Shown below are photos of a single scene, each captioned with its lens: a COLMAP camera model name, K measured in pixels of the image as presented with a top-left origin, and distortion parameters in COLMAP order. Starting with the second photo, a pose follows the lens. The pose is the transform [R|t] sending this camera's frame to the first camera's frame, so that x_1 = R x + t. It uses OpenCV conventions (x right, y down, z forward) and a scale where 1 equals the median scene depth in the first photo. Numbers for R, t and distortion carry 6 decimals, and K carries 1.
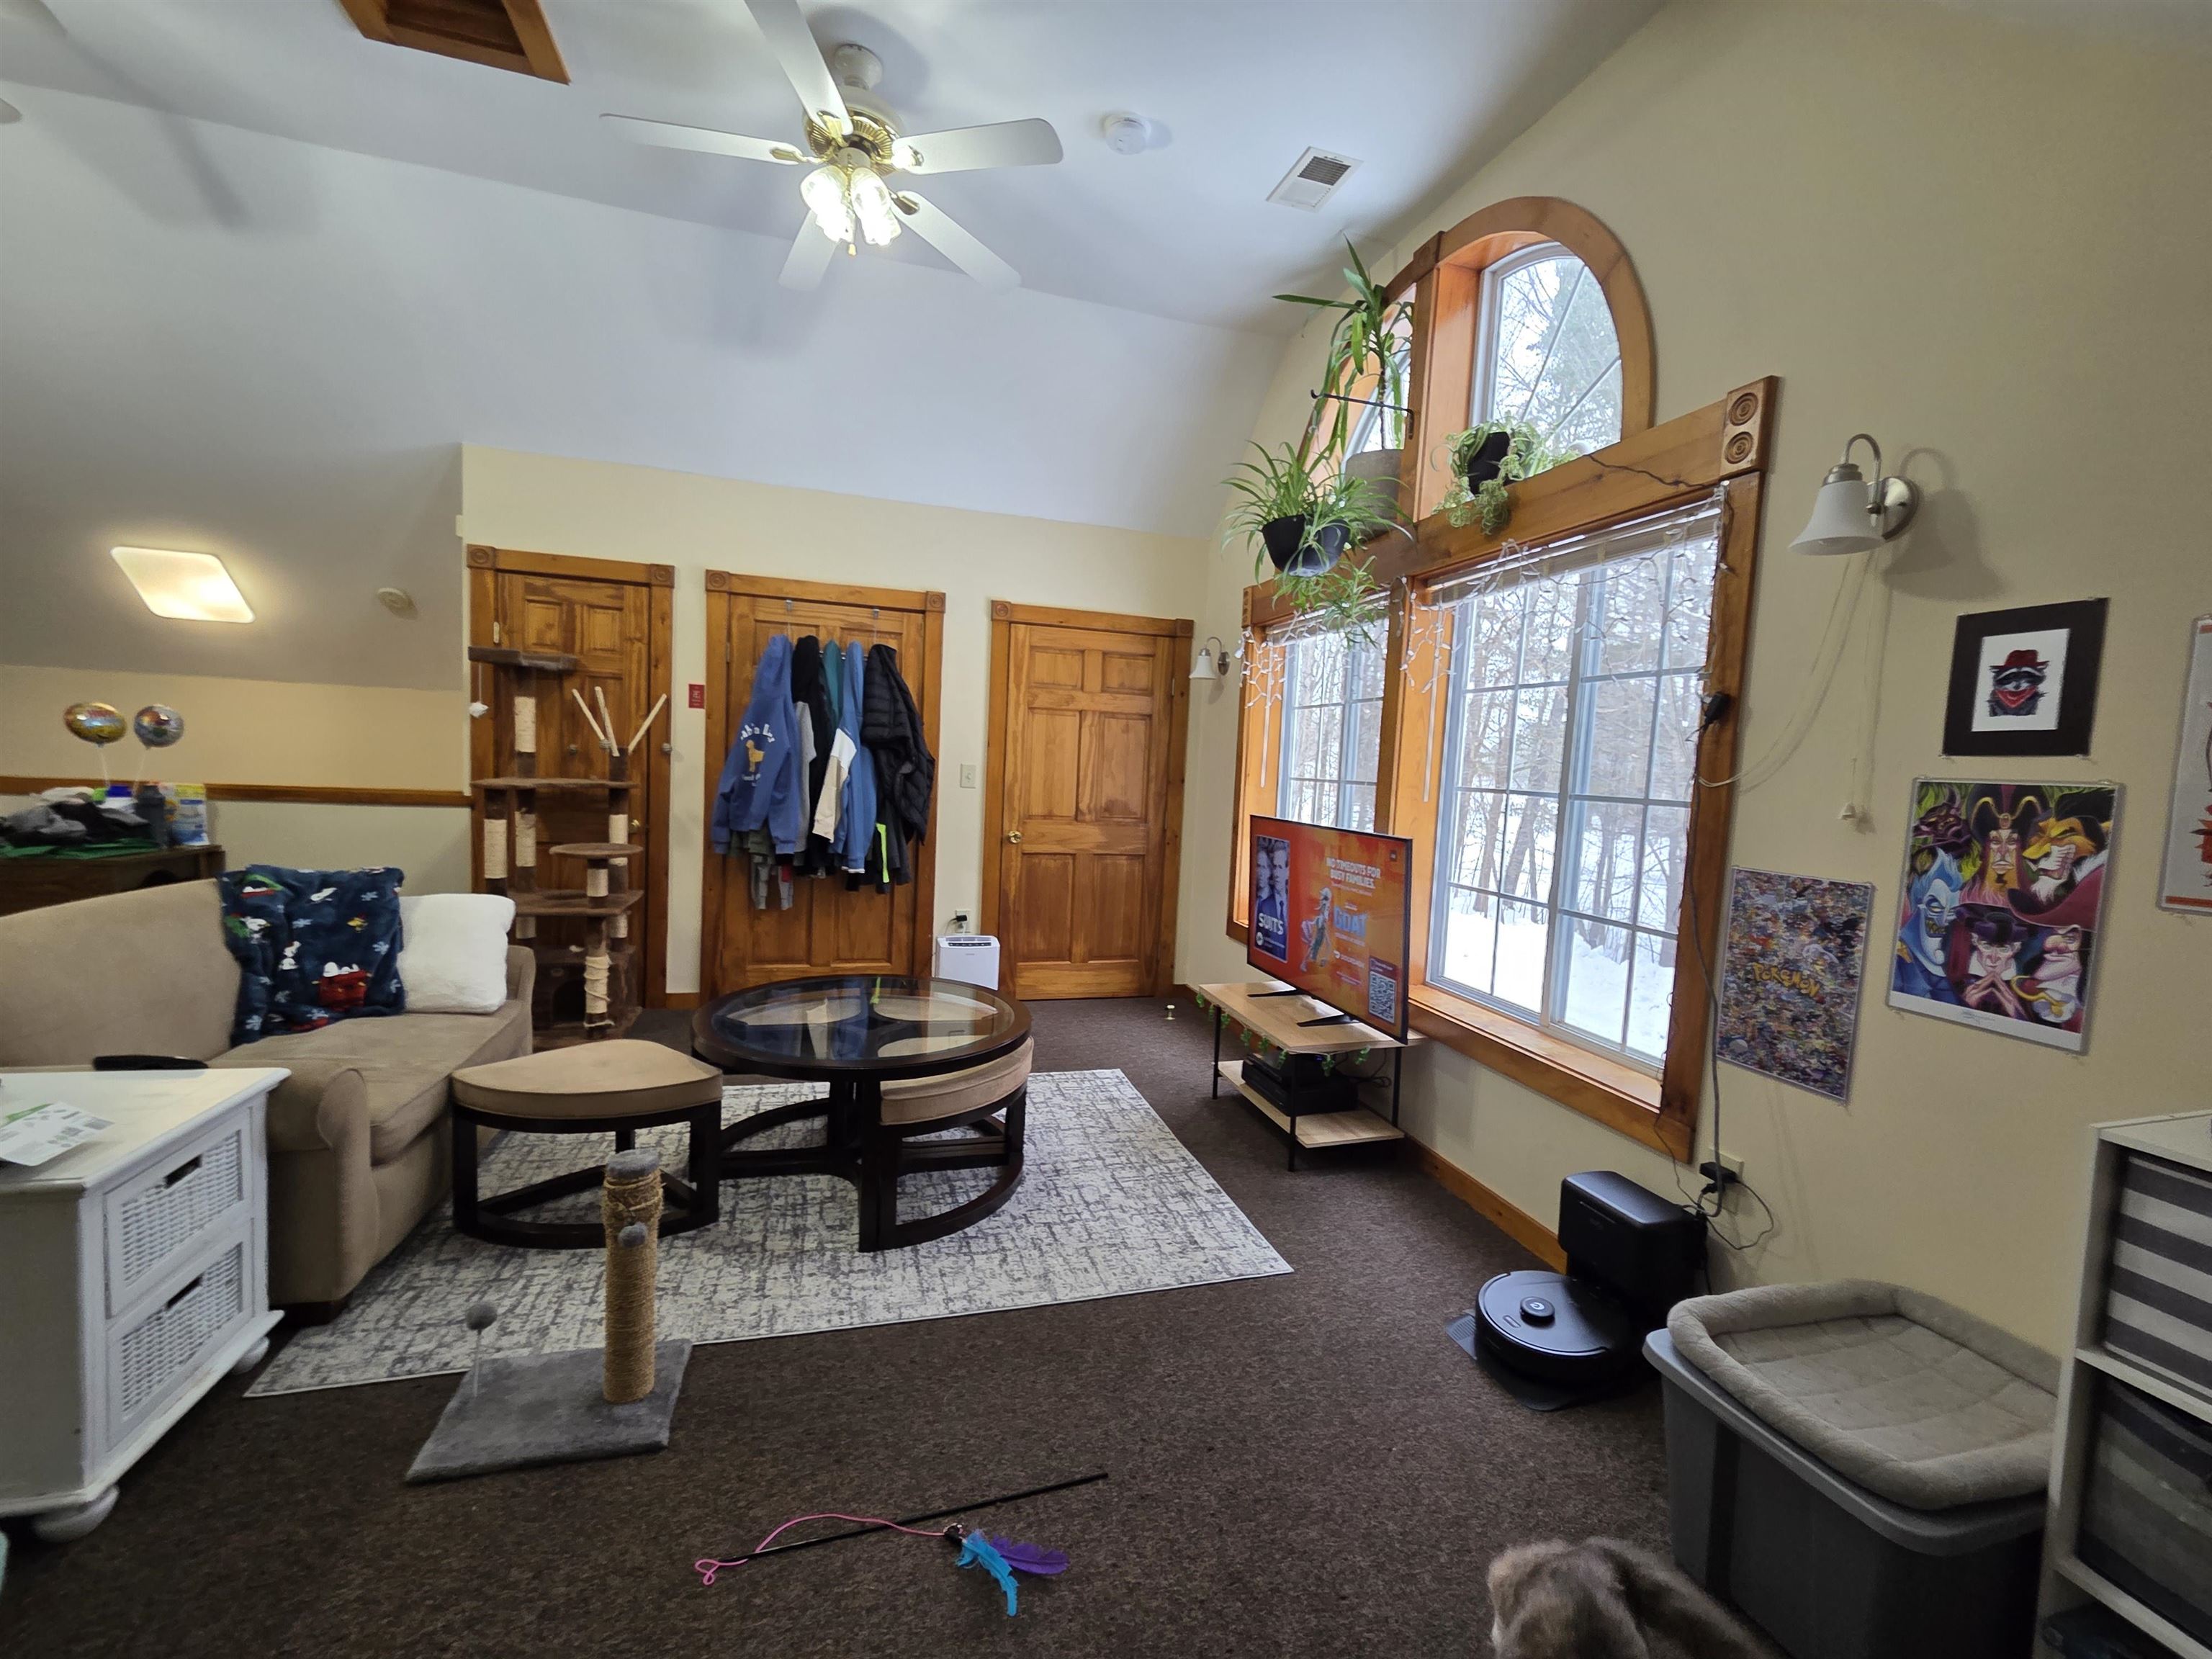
lens RADIAL K [[913.1, 0, 1112.3], [0, 913.1, 835.4], [0, 0, 1]] dist [0.002307, 0.000040]
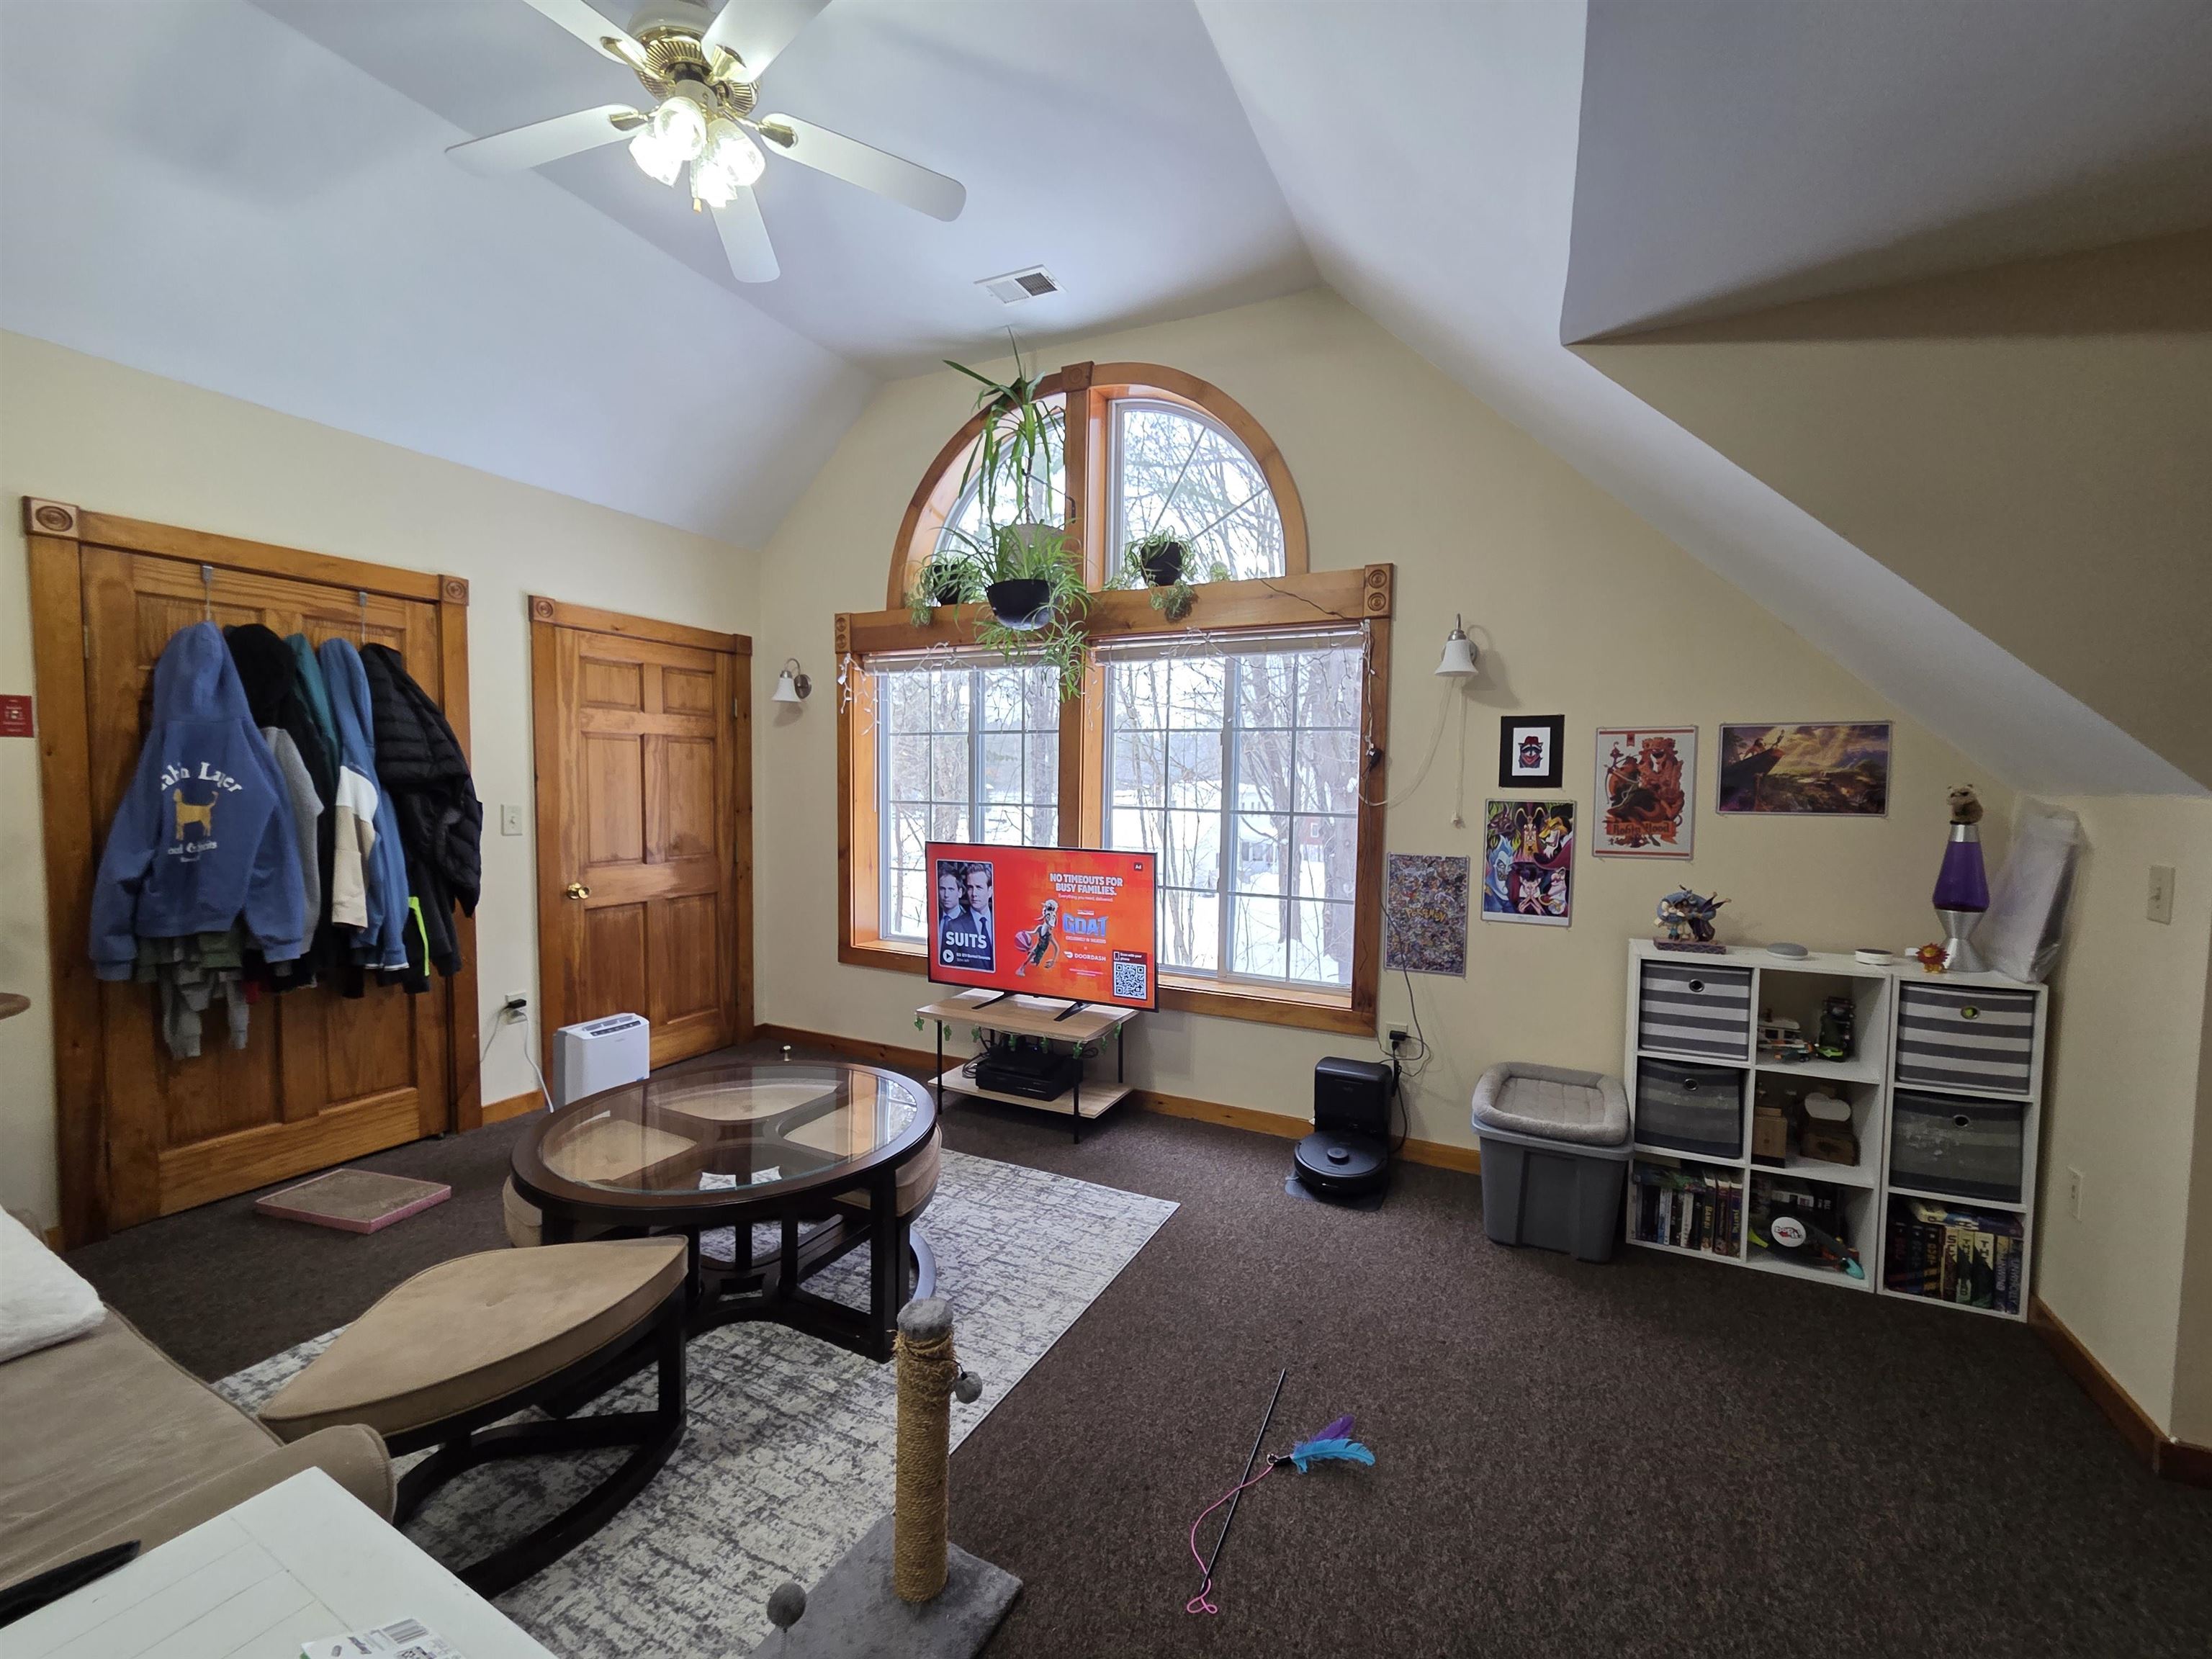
lens RADIAL K [[899.8, 0, 1132.0], [0, 899.8, 837.4], [0, 0, 1]] dist [-0.001502, 0.000014]
pose [[0.674580, -0.083224, 0.733496, -0.496910], [0.075797, 0.996182, 0.043320, -0.059520], [-0.734300, 0.026374, 0.678312, 0.135024]]
